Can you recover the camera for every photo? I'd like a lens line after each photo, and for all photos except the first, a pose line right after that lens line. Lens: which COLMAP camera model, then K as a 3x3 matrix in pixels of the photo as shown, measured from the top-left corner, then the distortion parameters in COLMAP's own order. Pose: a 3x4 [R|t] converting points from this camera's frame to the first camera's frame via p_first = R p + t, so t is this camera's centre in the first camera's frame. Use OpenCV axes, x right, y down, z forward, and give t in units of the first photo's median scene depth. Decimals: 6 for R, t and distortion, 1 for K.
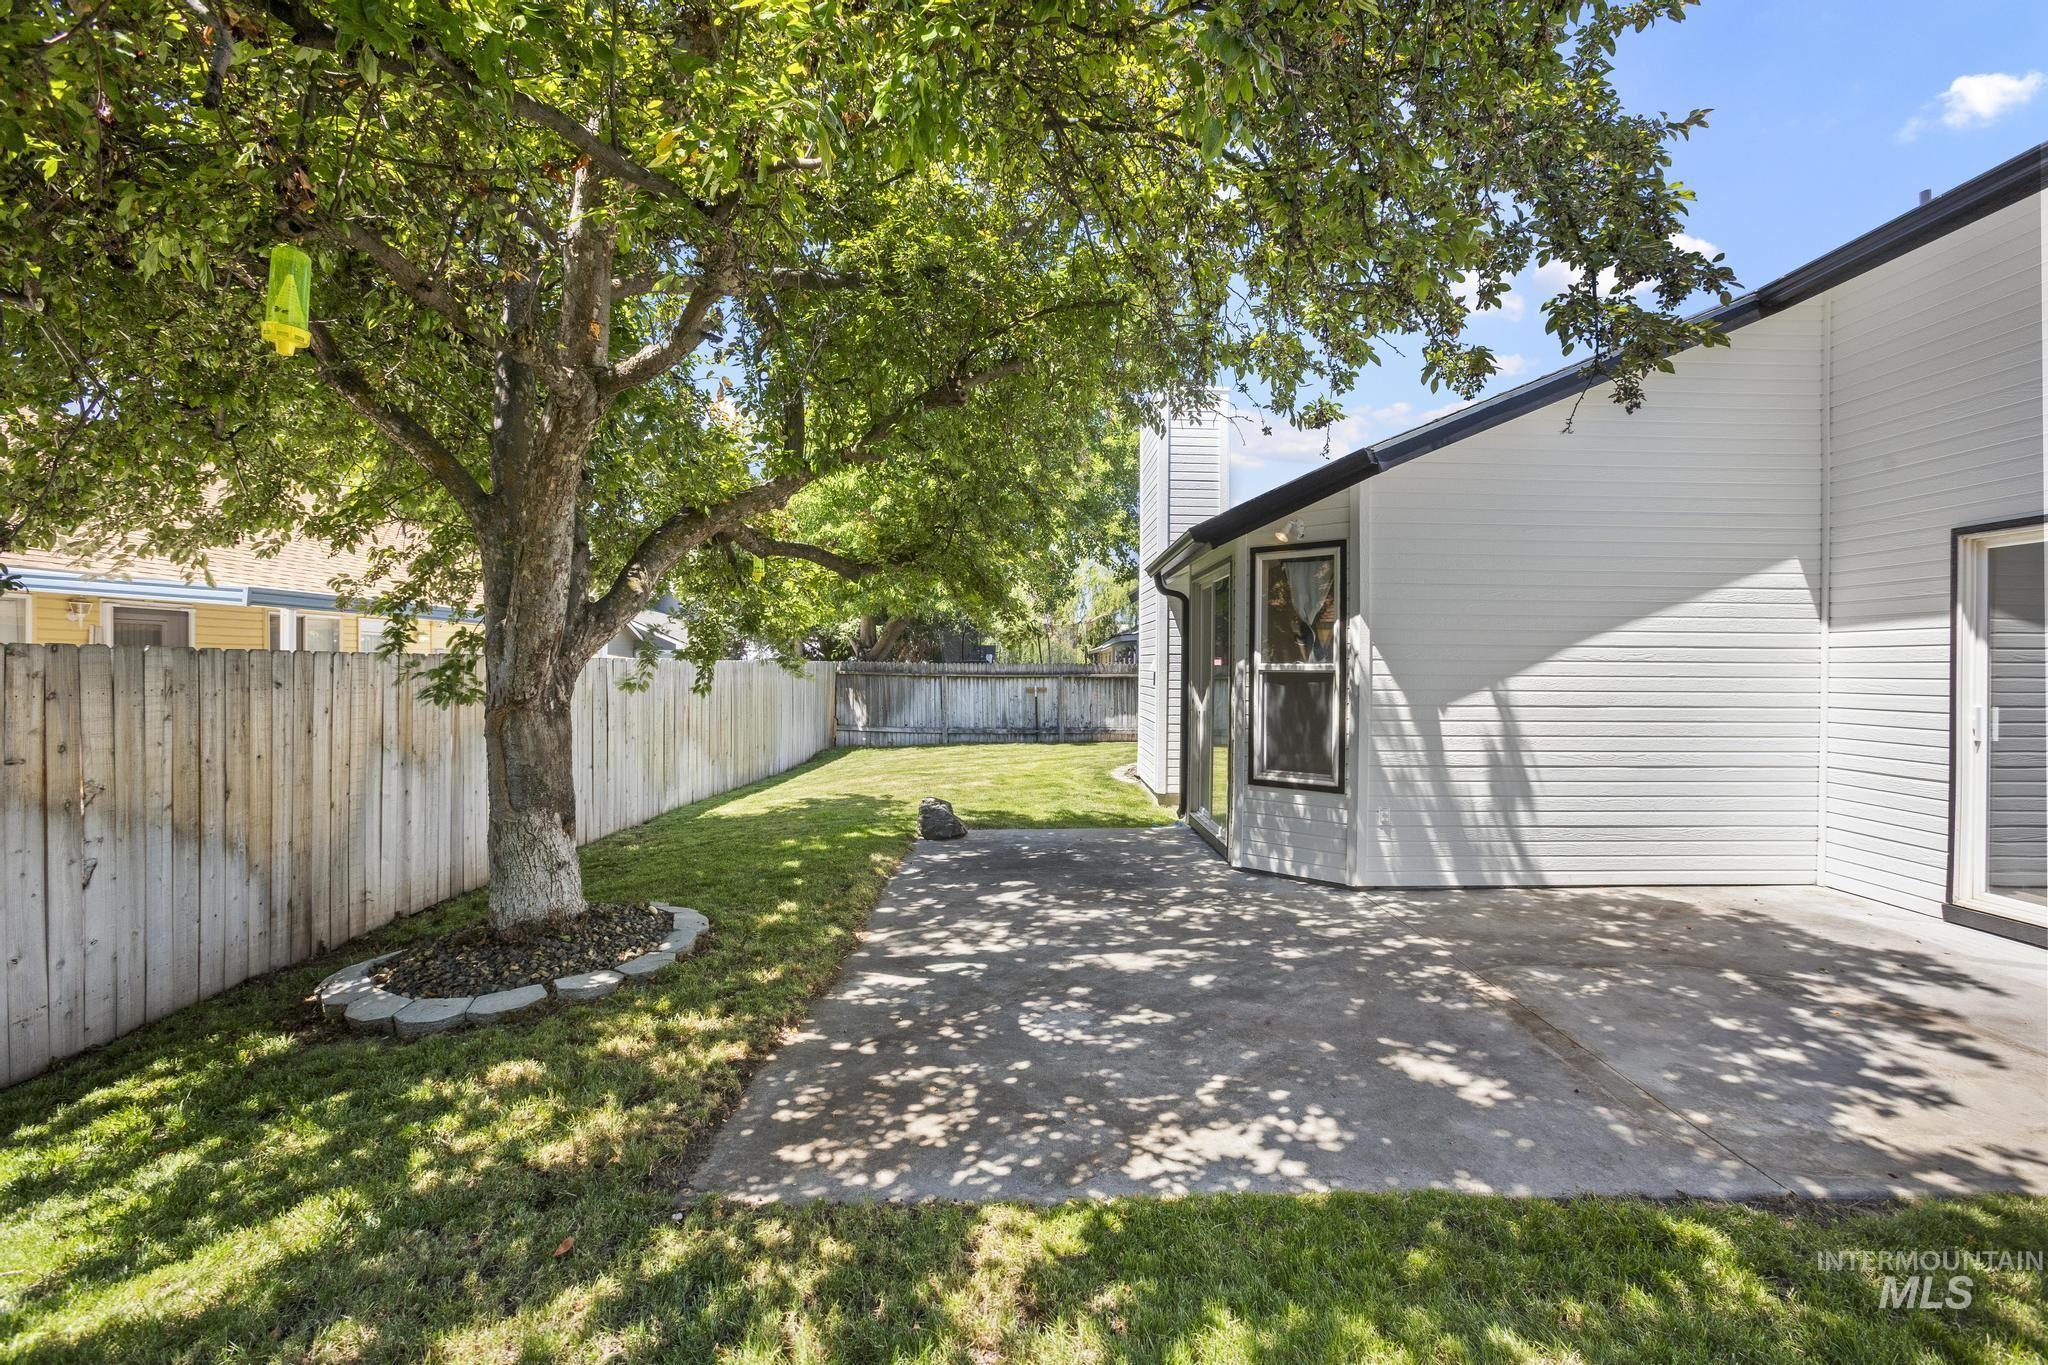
lens RADIAL K [[951.2, 0, 1030.7], [0, 951.2, 648.8], [0, 0, 1]] dist [-0.069001, 0.035224]
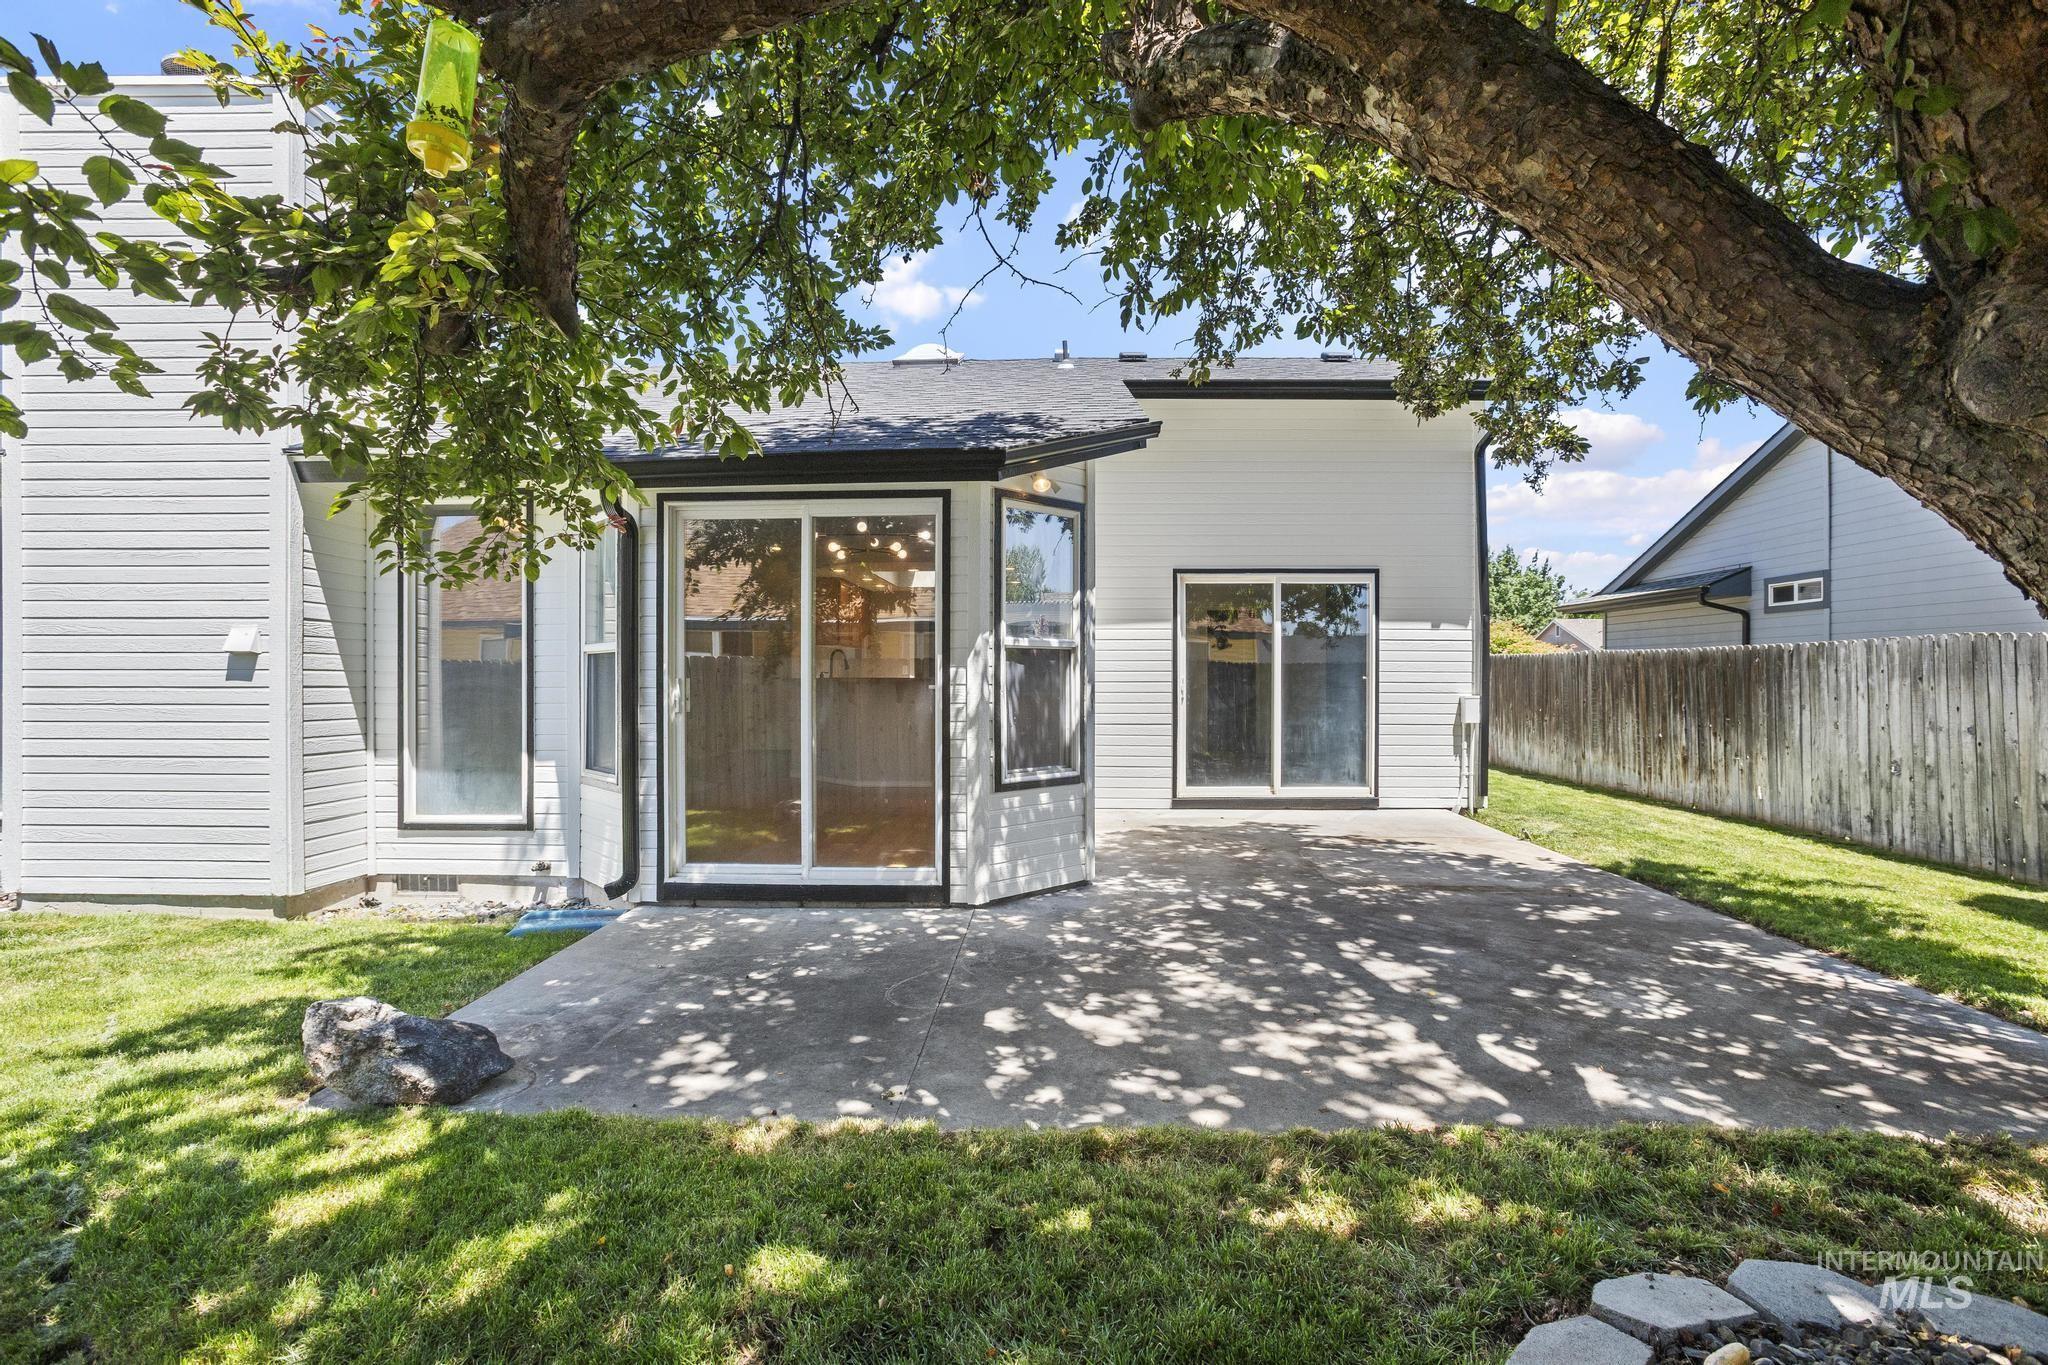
lens RADIAL K [[946.3, 0, 1072.4], [0, 946.3, 679.6], [0, 0, 1]] dist [-0.026023, 0.020269]
pose [[0.000999, -0.008040, 0.999967, -0.928359], [-0.016983, 0.999823, 0.008056, 0.073651], [-0.999855, -0.016991, 0.000862, 1.591994]]
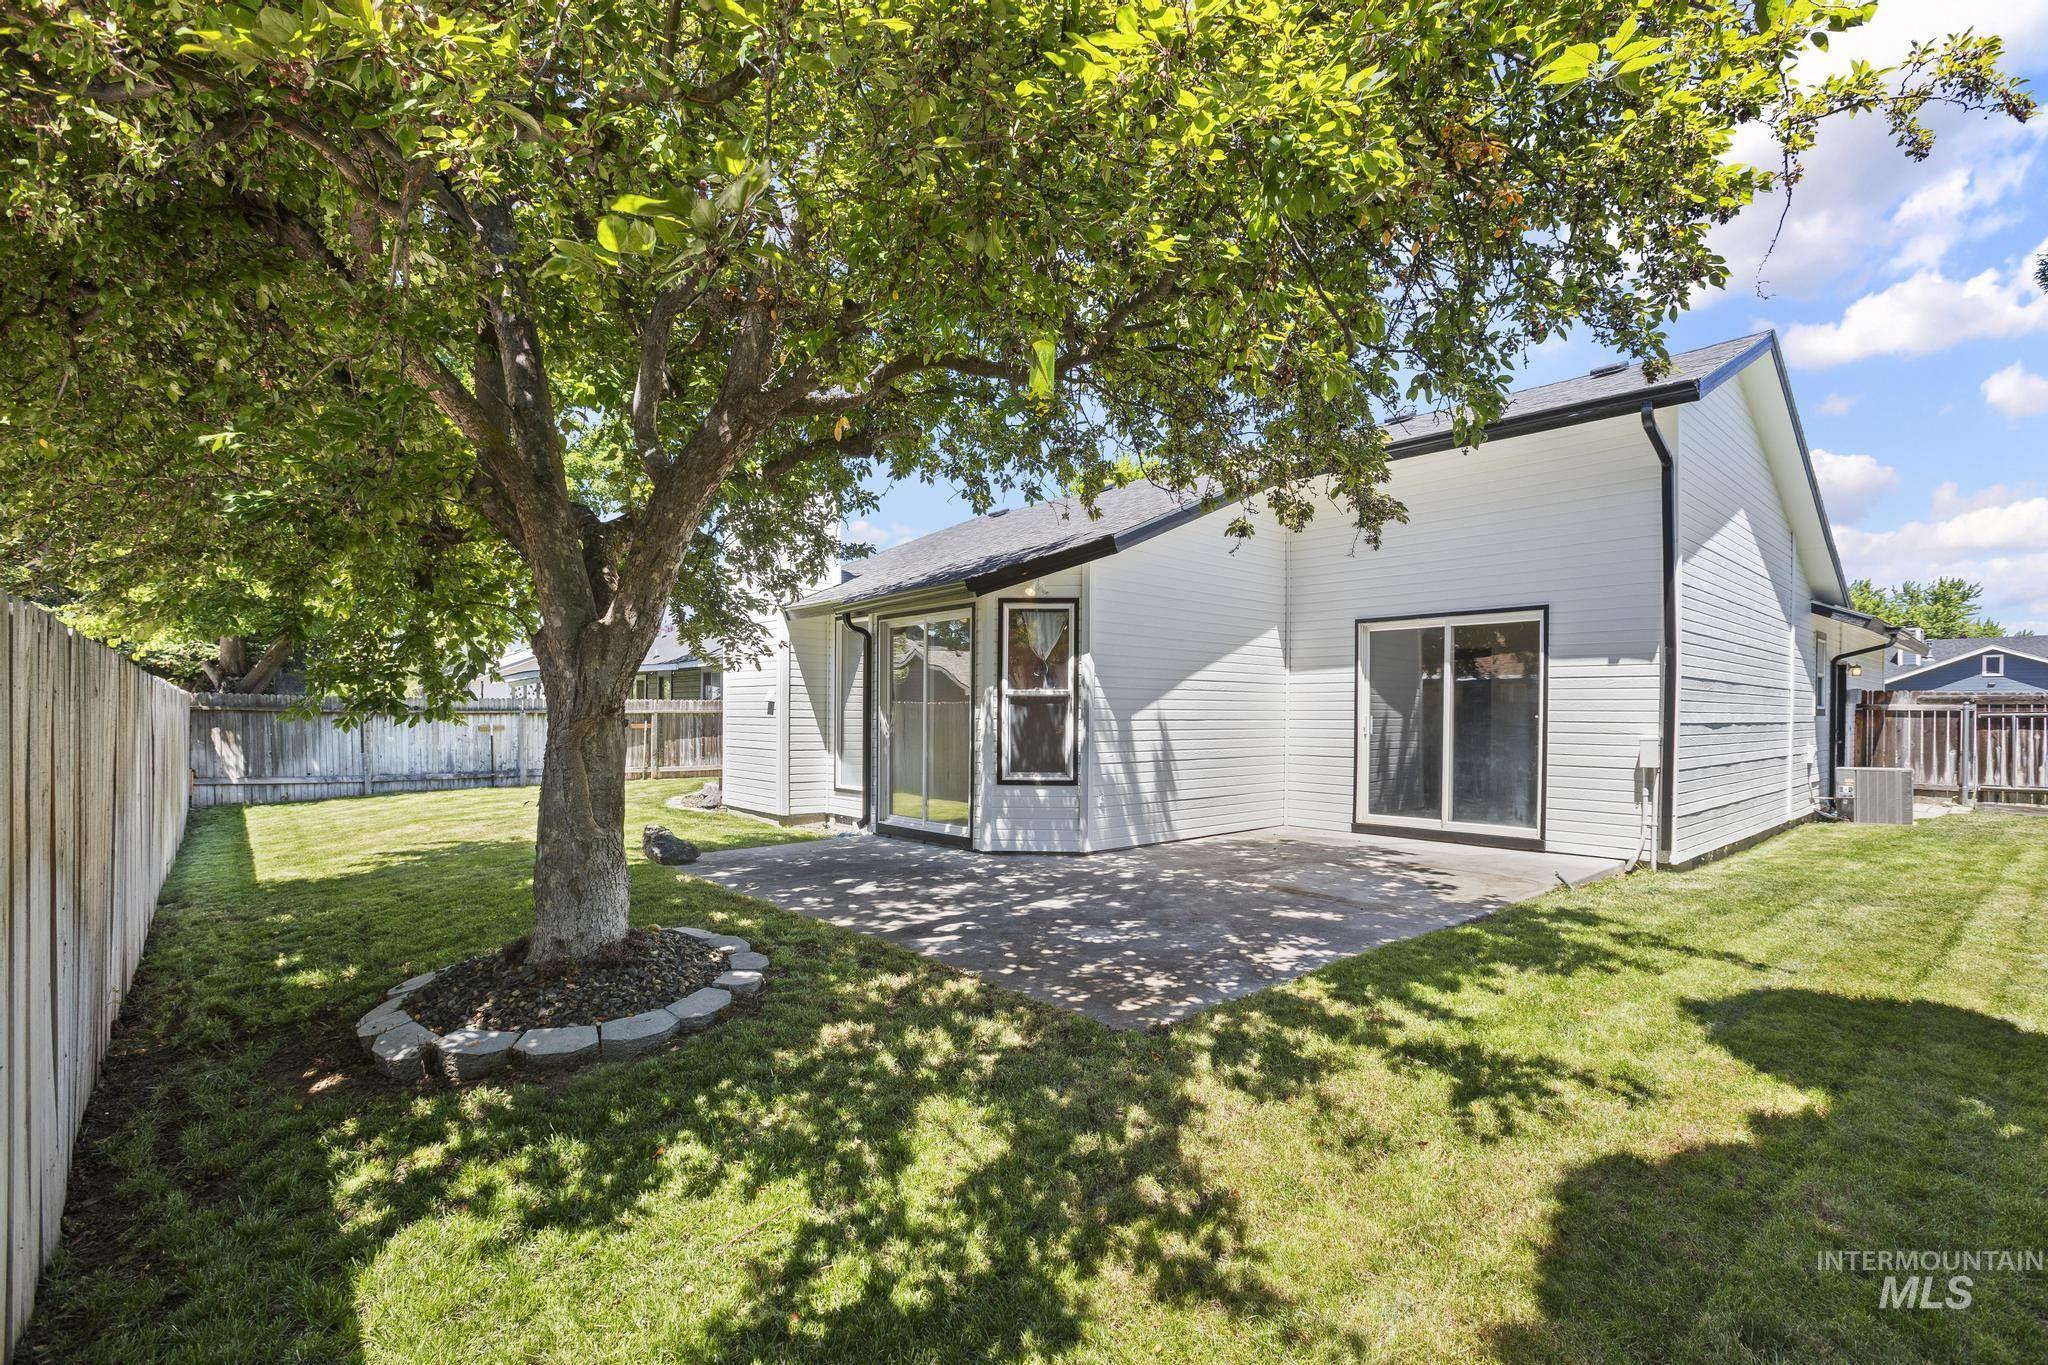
lens RADIAL K [[977.6, 0, 1061.9], [0, 977.6, 710.7], [0, 0, 1]] dist [-0.081114, 0.039375]
pose [[0.733752, -0.000912, 0.679417, -1.009845], [-0.011926, 0.999828, 0.014222, 0.041768], [-0.679313, -0.018538, 0.733615, -0.028018]]
